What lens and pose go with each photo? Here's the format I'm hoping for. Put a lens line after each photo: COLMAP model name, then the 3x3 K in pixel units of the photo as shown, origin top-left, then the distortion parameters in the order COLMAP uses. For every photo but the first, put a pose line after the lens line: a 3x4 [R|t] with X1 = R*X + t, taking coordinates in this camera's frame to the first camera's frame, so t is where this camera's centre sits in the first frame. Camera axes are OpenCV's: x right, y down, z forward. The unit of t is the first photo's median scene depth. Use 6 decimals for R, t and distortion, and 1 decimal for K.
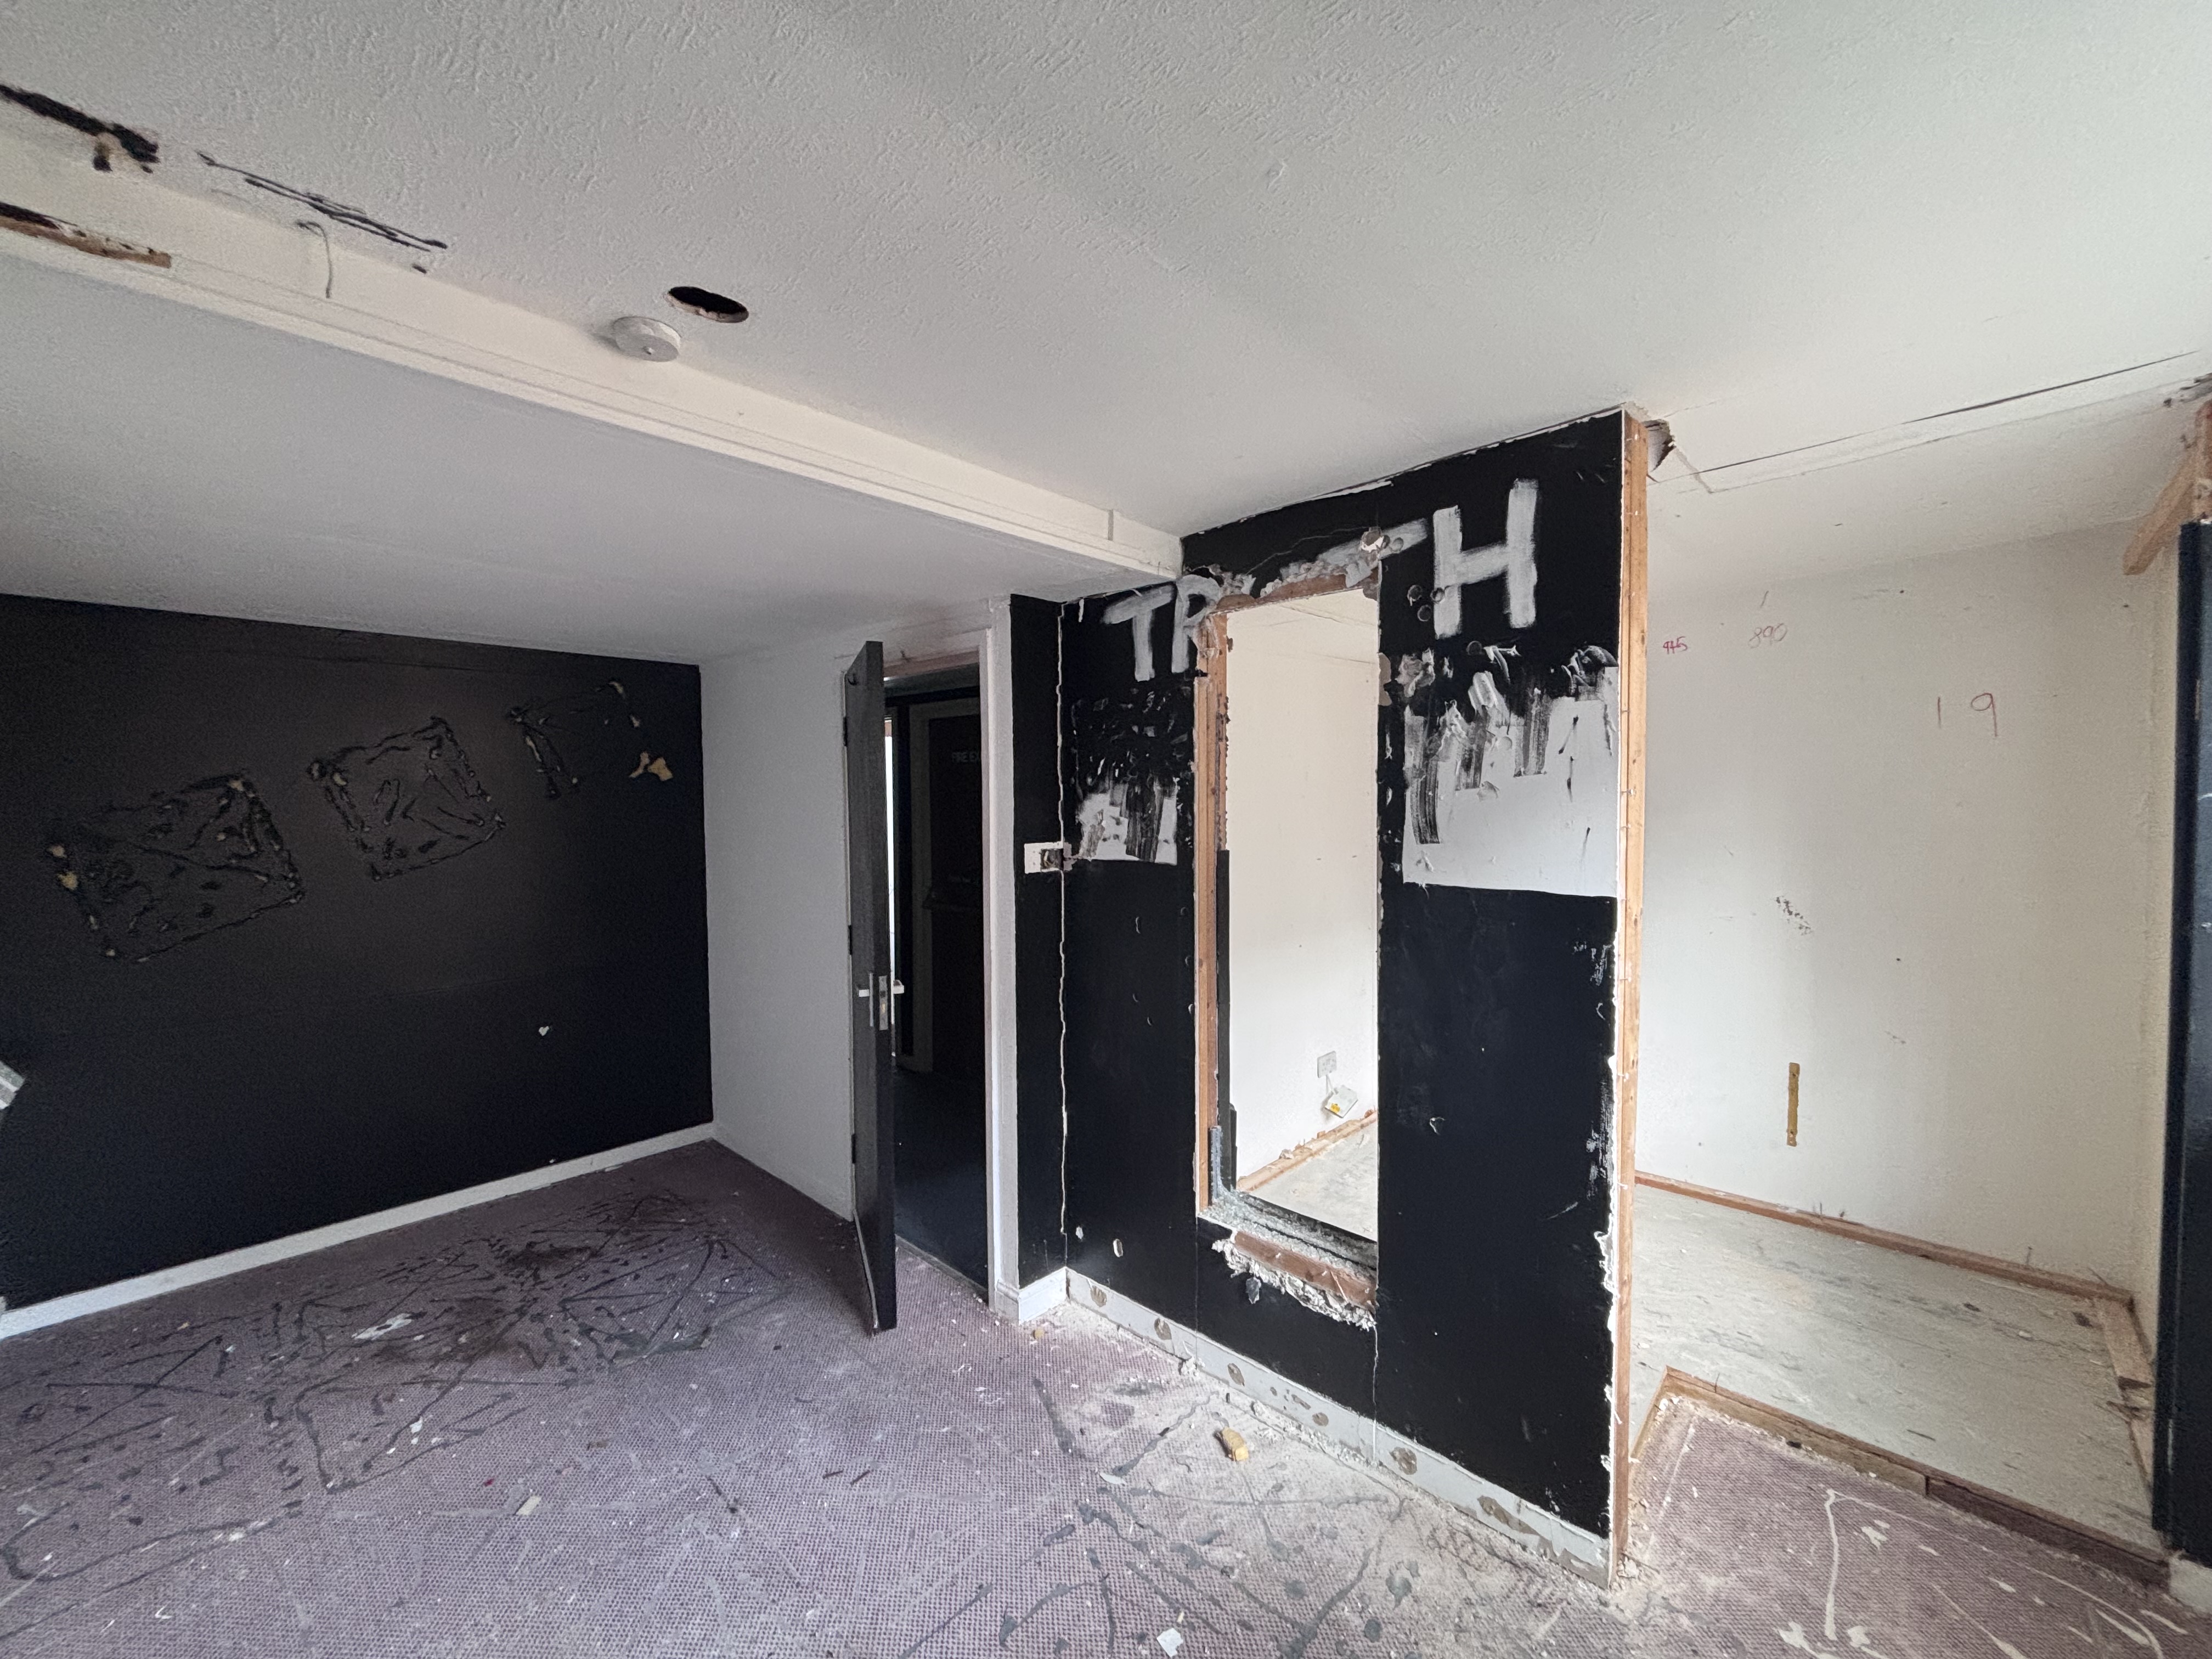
lens RADIAL K [[904.4, 0, 1106.0], [0, 904.4, 829.5], [0, 0, 1]] dist [-0.002020, -0.000311]
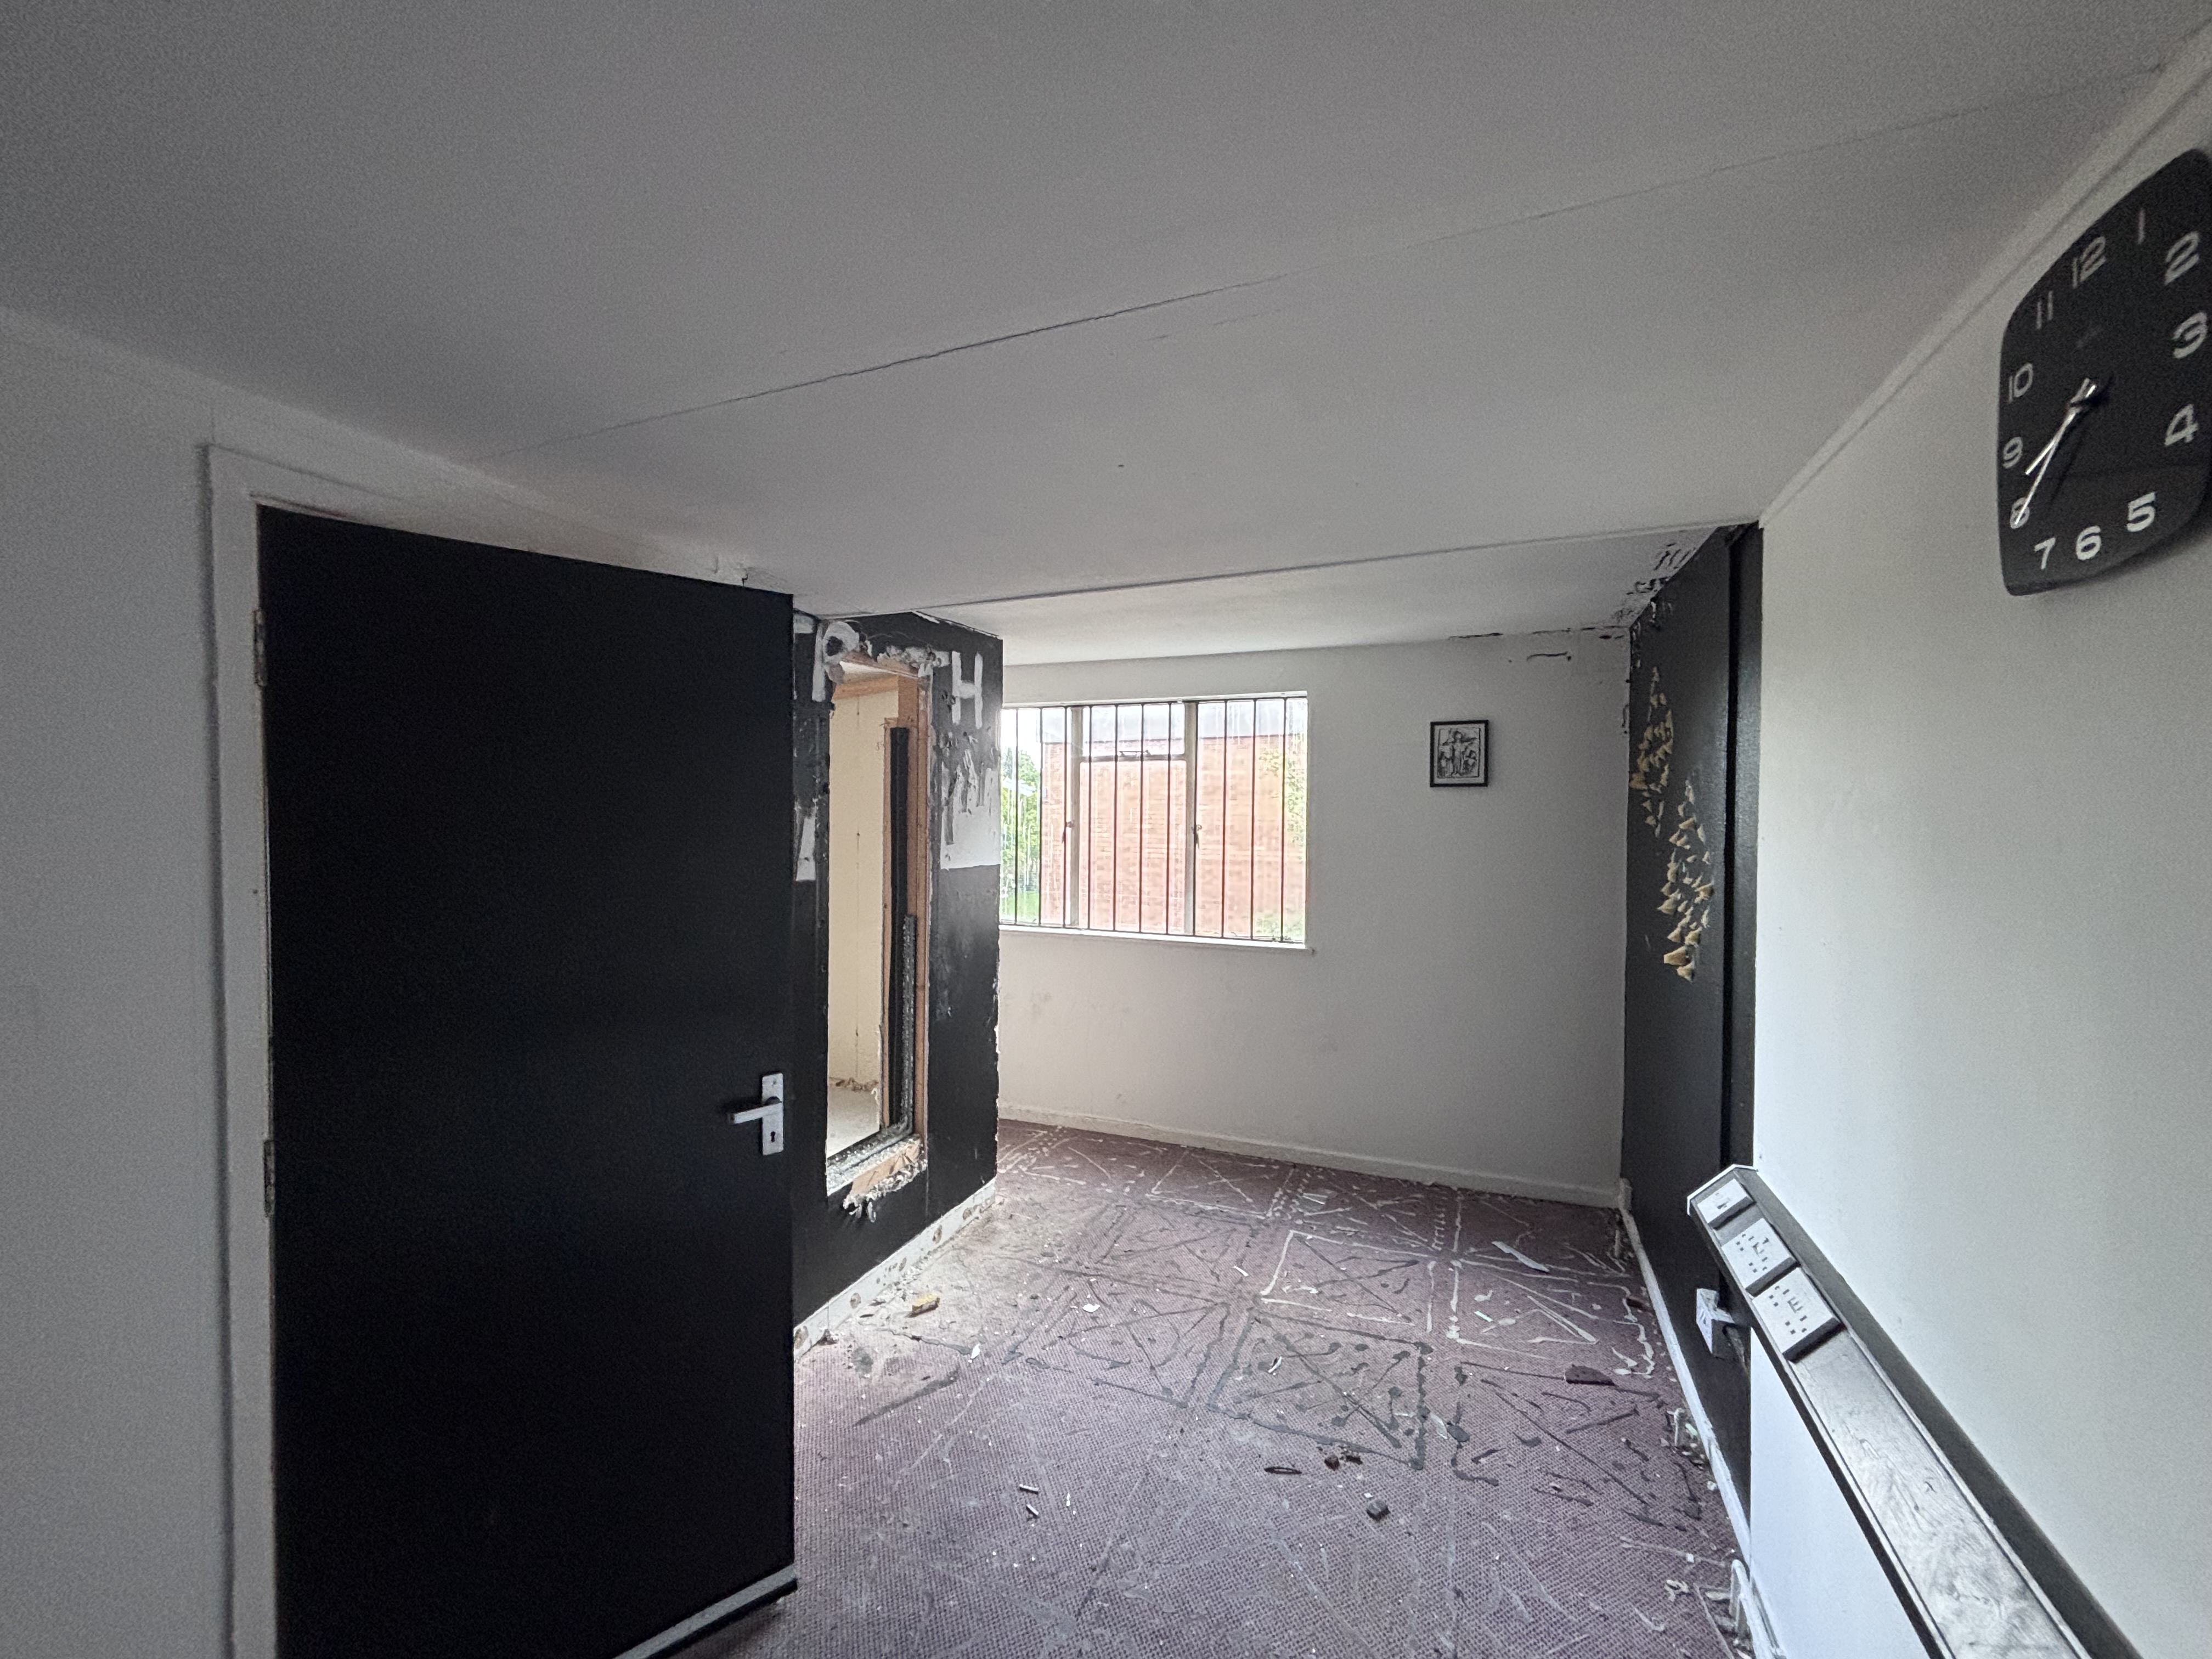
lens RADIAL K [[904.4, 0, 1106.0], [0, 904.4, 829.5], [0, 0, 1]] dist [-0.002020, -0.000311]
pose [[-0.360684, -0.010202, 0.932632, -1.293887], [0.035339, 0.999073, 0.024595, -0.042957], [-0.932018, 0.041829, -0.359989, 1.311059]]
